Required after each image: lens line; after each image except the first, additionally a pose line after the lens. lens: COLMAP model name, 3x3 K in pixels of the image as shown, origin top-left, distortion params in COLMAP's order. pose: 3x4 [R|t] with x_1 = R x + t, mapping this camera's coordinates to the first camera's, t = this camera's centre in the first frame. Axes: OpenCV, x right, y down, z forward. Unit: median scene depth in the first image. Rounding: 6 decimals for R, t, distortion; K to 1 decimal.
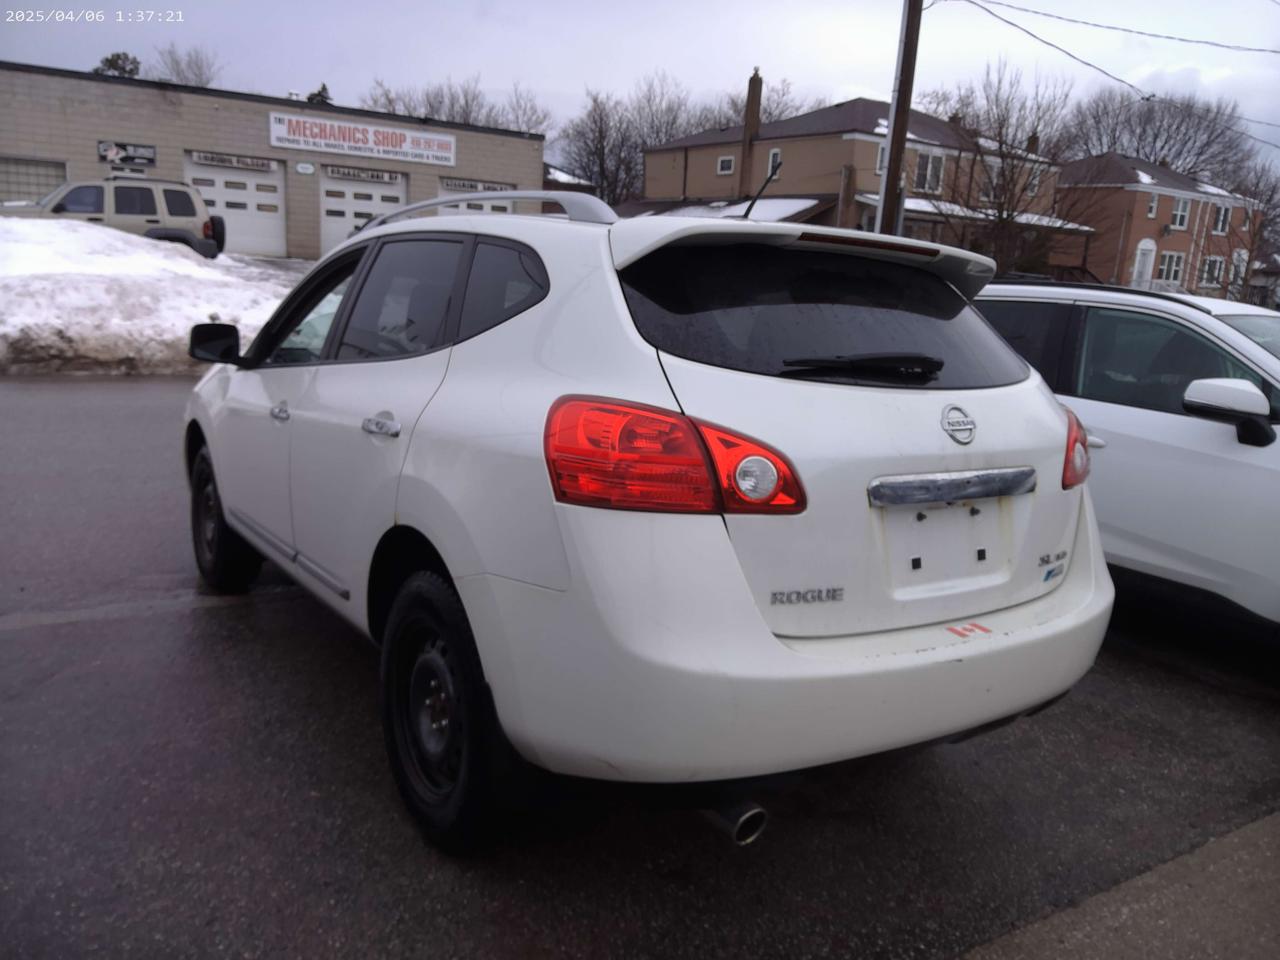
lens RADIAL K [[1068.3, 0, 639.3], [0, 1068.3, 476.8], [0, 0, 1]] dist [0.005717, 0.004464]
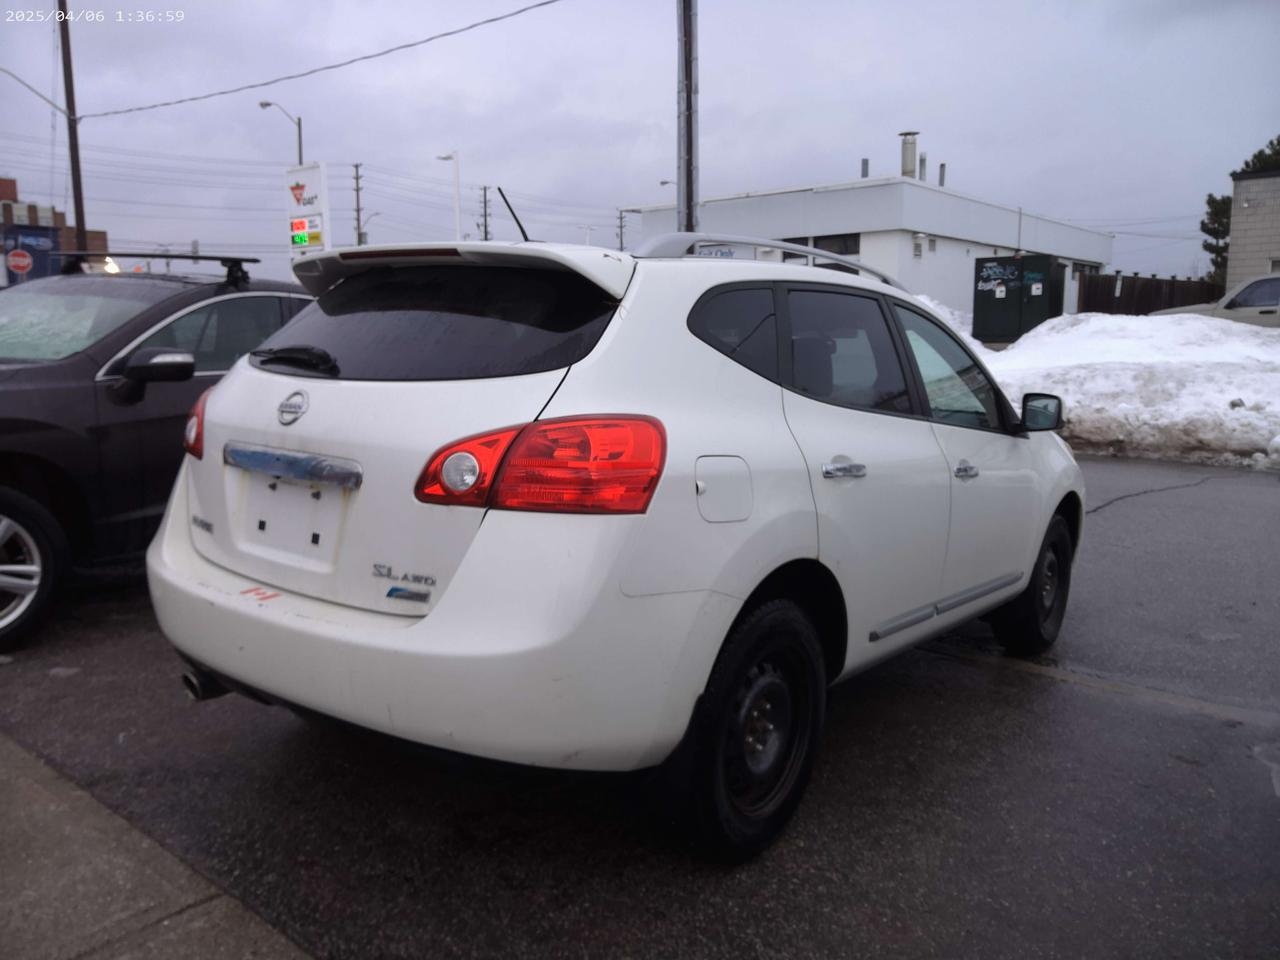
lens RADIAL K [[1068.3, 0, 639.4], [0, 1068.3, 484.8], [0, 0, 1]] dist [0.005717, 0.004464]
pose [[0.227287, 0.067164, -0.971509, 0.418419], [-0.171881, 0.984723, 0.027865, -0.018007], [0.958539, 0.160651, 0.235360, 0.318280]]
